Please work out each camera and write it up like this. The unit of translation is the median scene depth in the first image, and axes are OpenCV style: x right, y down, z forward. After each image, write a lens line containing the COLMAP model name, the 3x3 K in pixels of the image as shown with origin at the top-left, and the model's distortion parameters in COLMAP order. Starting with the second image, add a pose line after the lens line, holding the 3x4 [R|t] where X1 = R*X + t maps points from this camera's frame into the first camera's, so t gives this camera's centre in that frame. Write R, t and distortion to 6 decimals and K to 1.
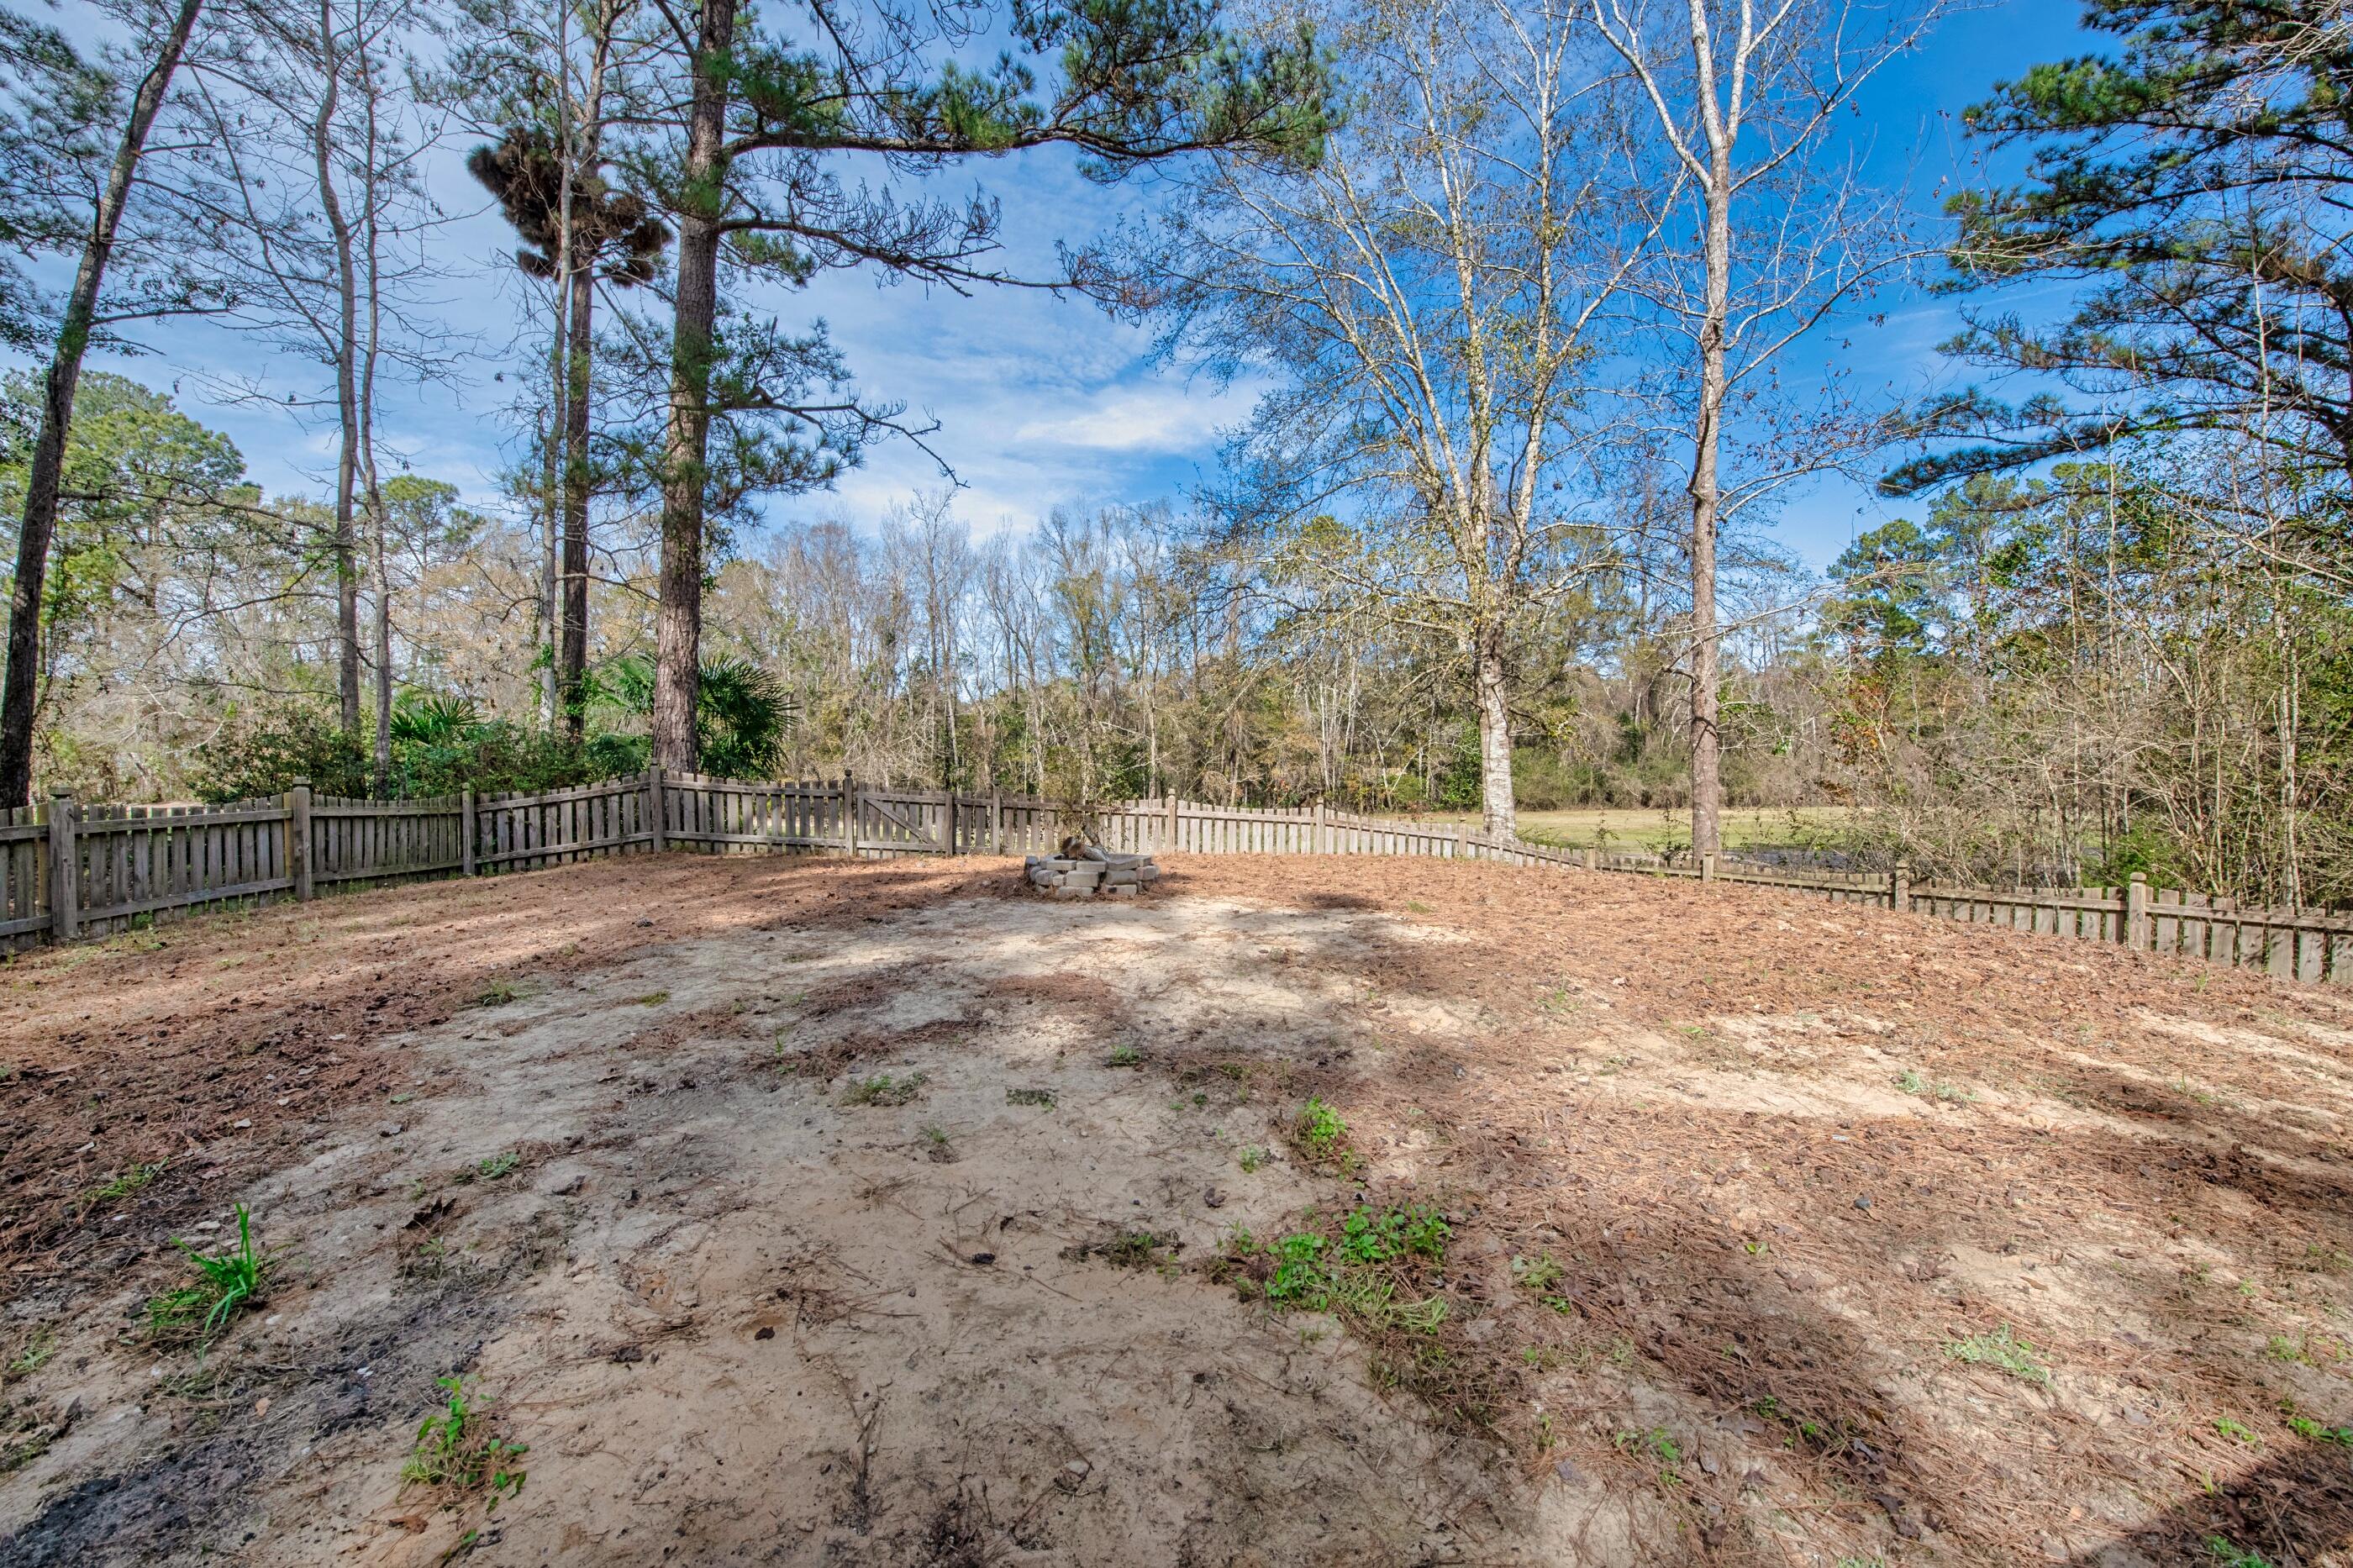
lens RADIAL K [[993.7, 0, 1176.5], [0, 993.7, 784.0], [0, 0, 1]] dist [0.018864, -0.000151]
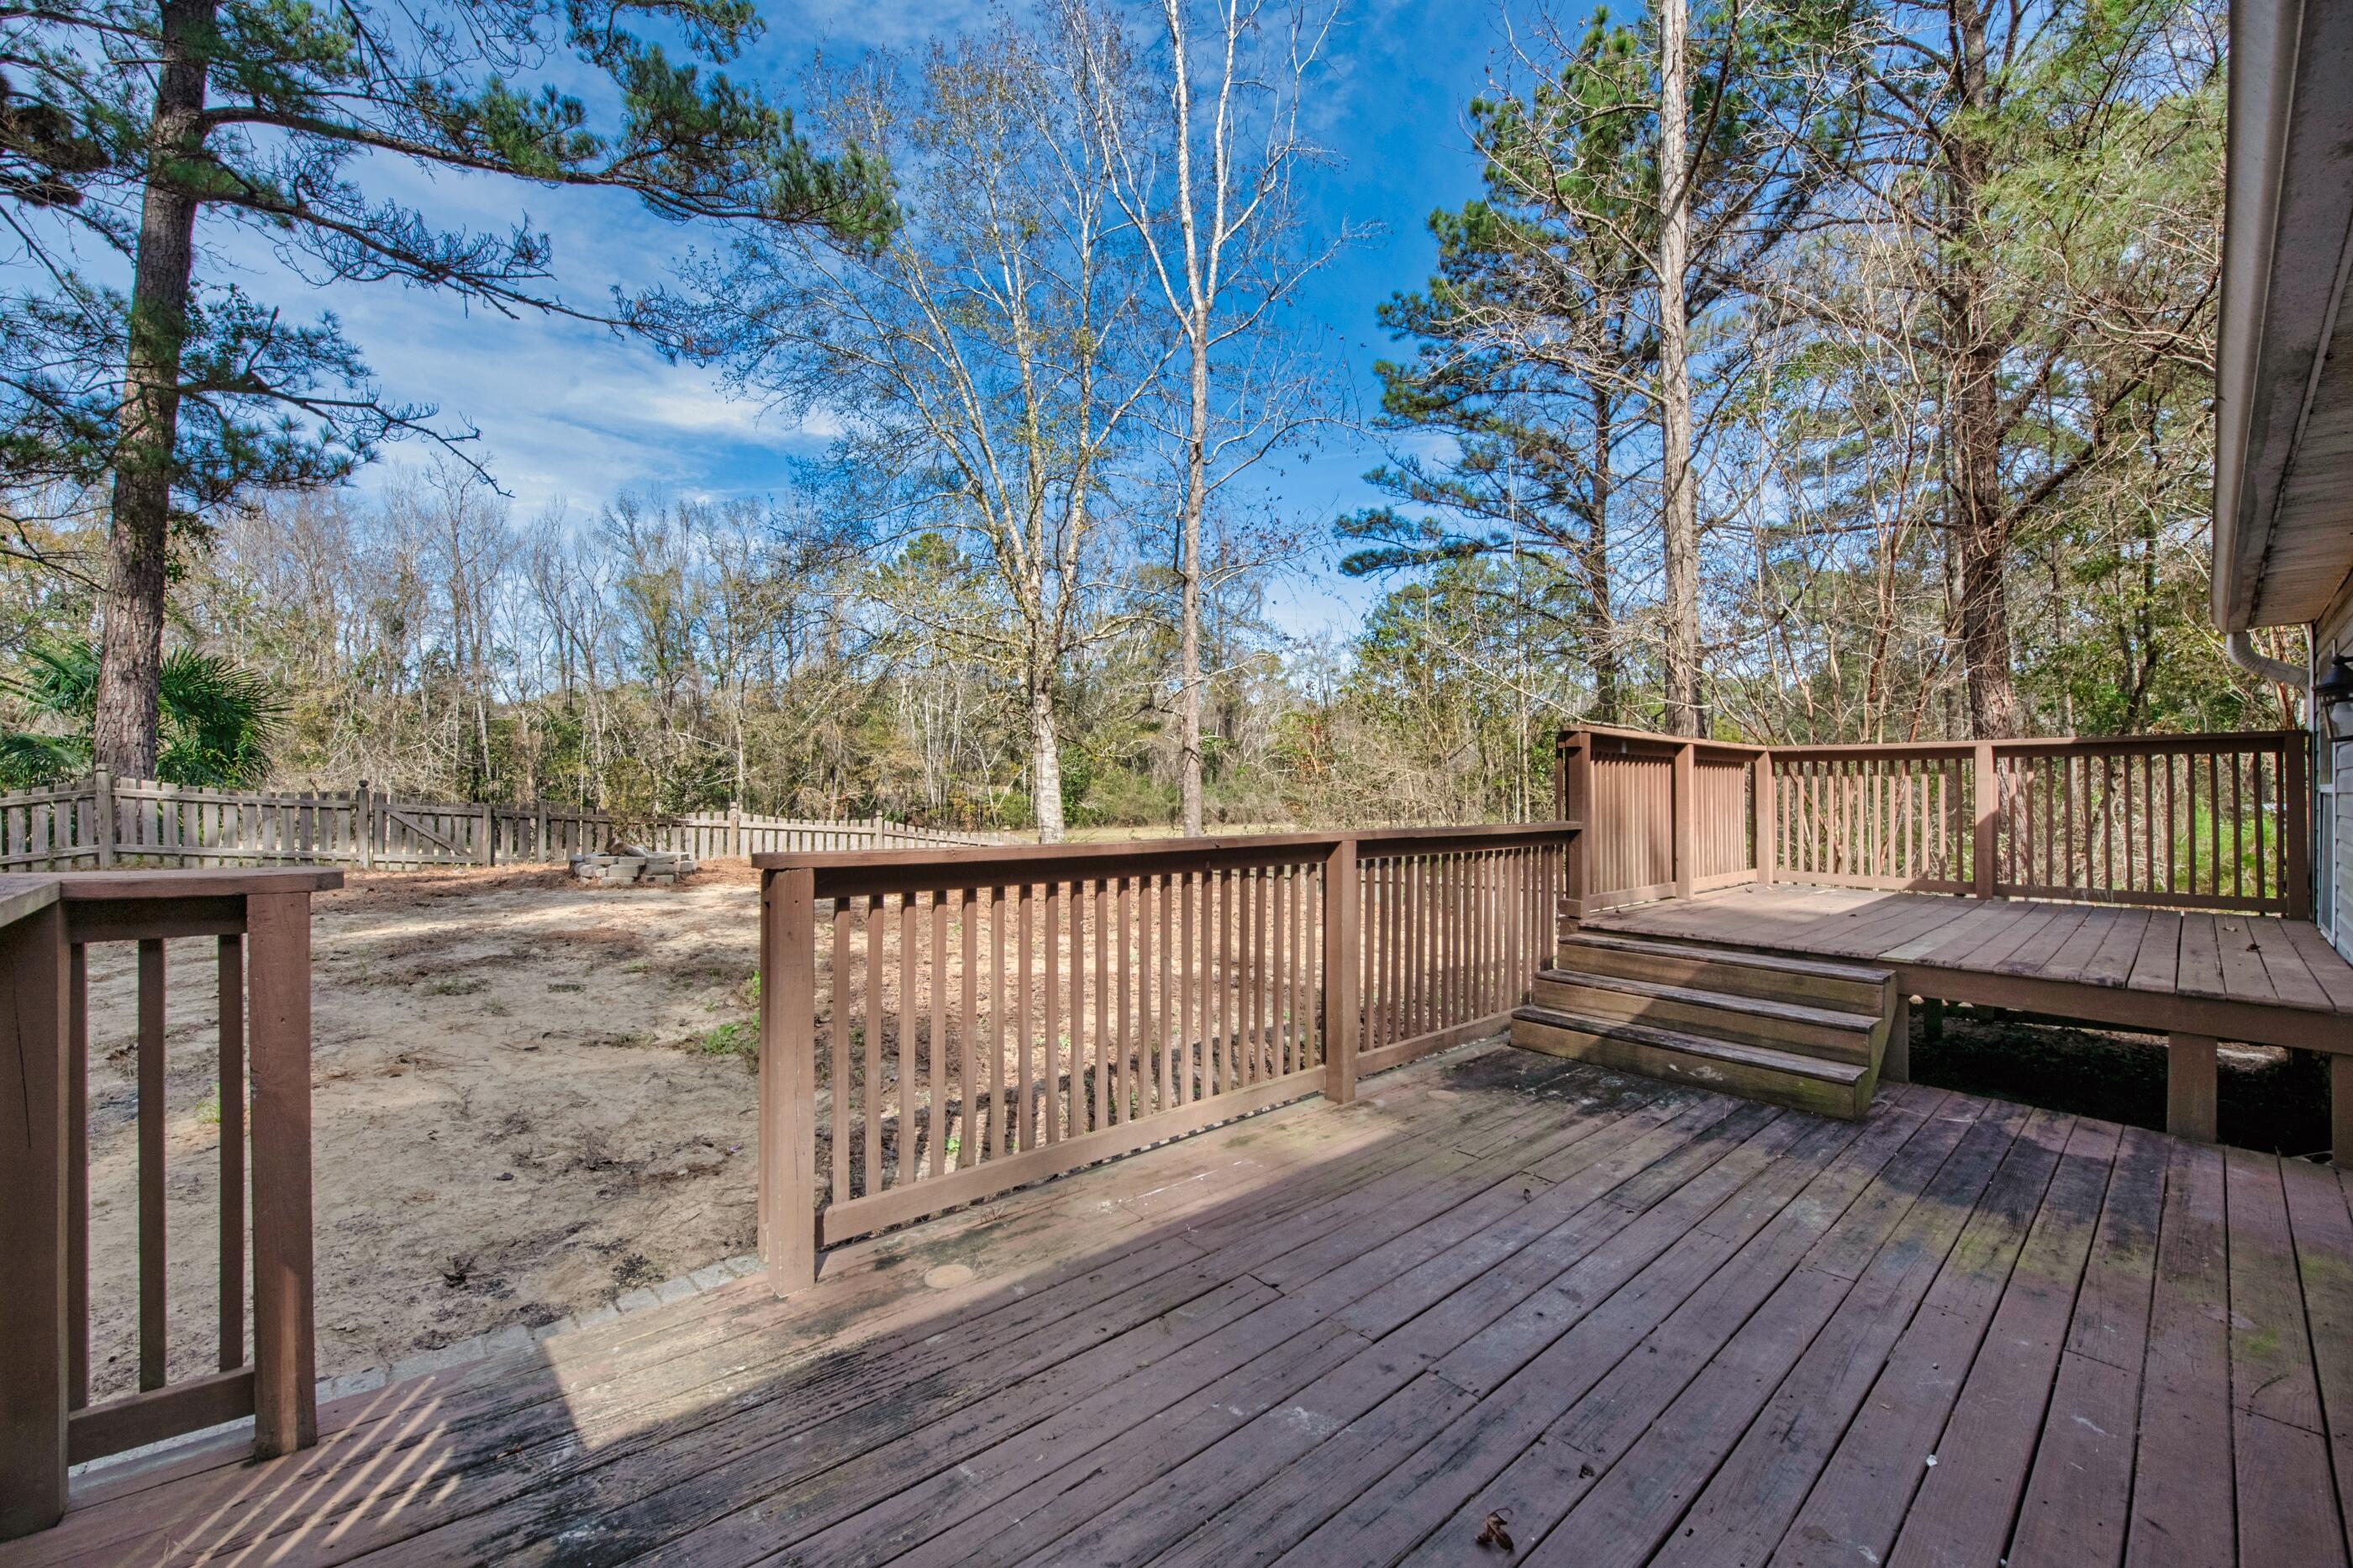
lens RADIAL K [[1011.7, 0, 1200.5], [0, 1011.7, 799.7], [0, 0, 1]] dist [0.000710, -0.000555]
pose [[0.922356, 0.005318, 0.386304, 0.036802], [-0.004104, 0.999984, -0.003967, 0.004665], [-0.386319, 0.002074, 0.922363, -0.198369]]
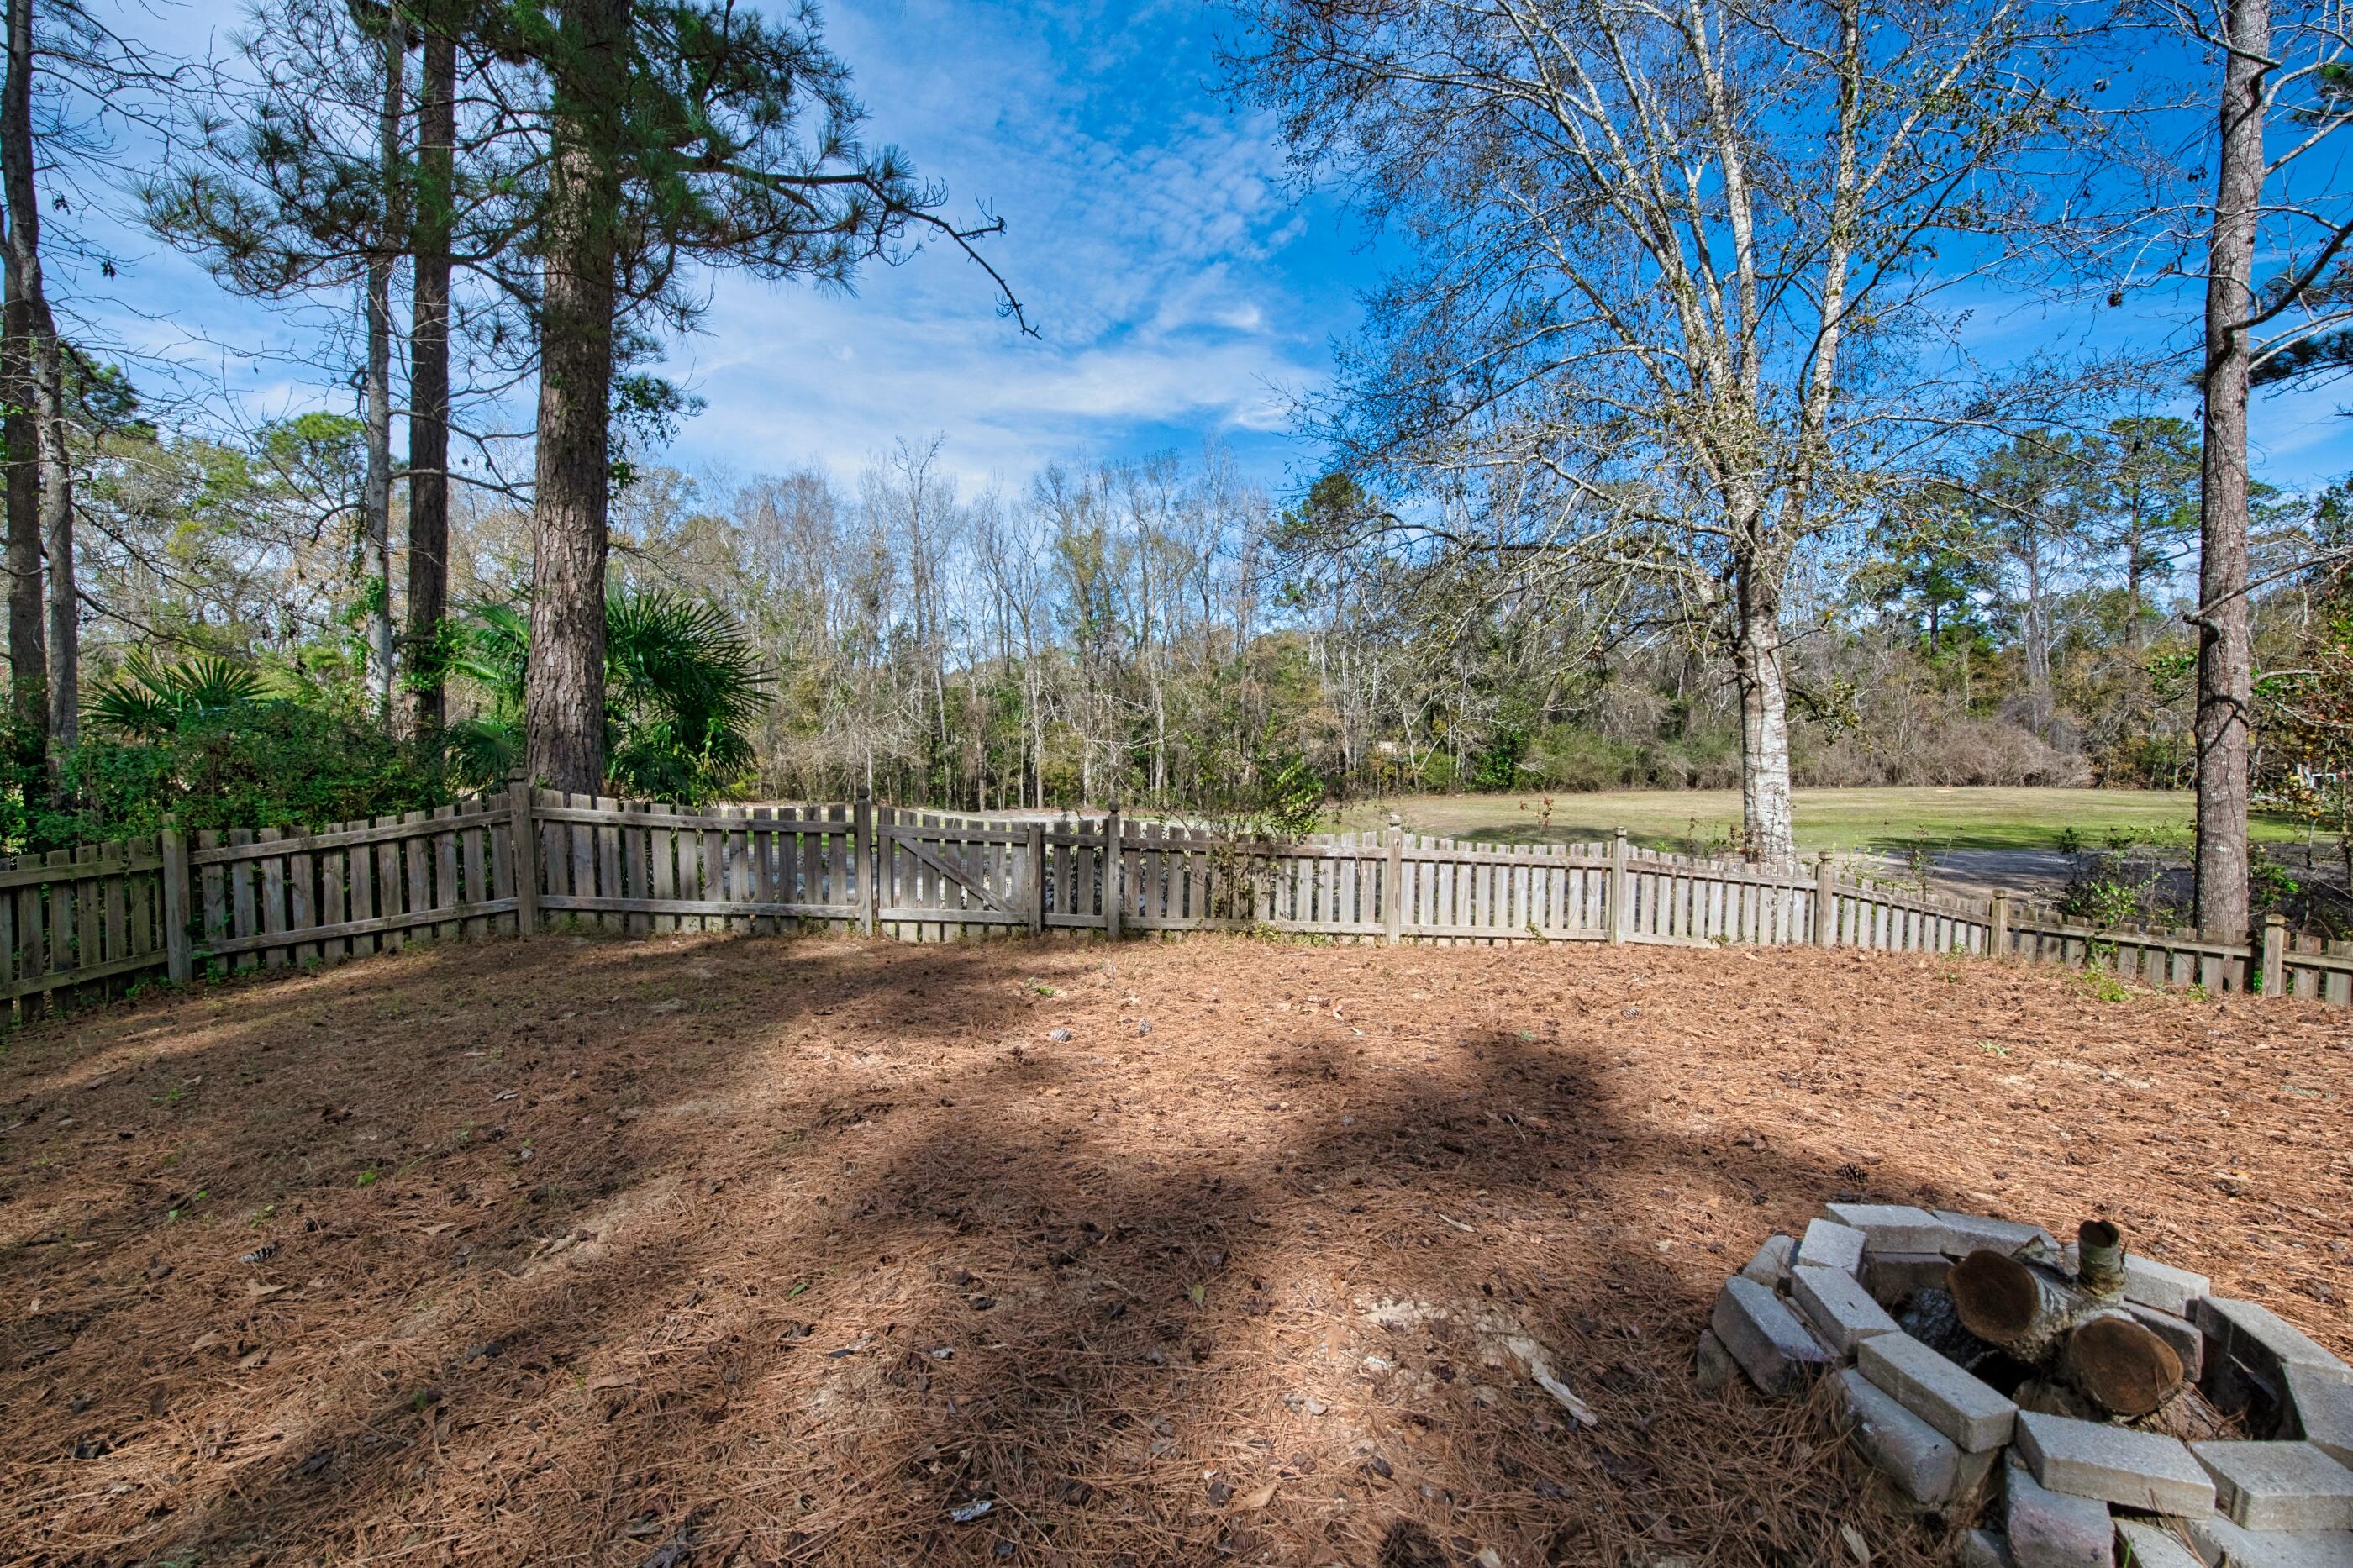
lens RADIAL K [[993.7, 0, 1176.5], [0, 993.7, 784.0], [0, 0, 1]] dist [0.018864, -0.000151]
pose [[0.999703, -0.000121, 0.024380, -0.142143], [-0.000571, 0.999598, 0.028359, -0.028572], [-0.024374, -0.028364, 0.999300, 0.366243]]
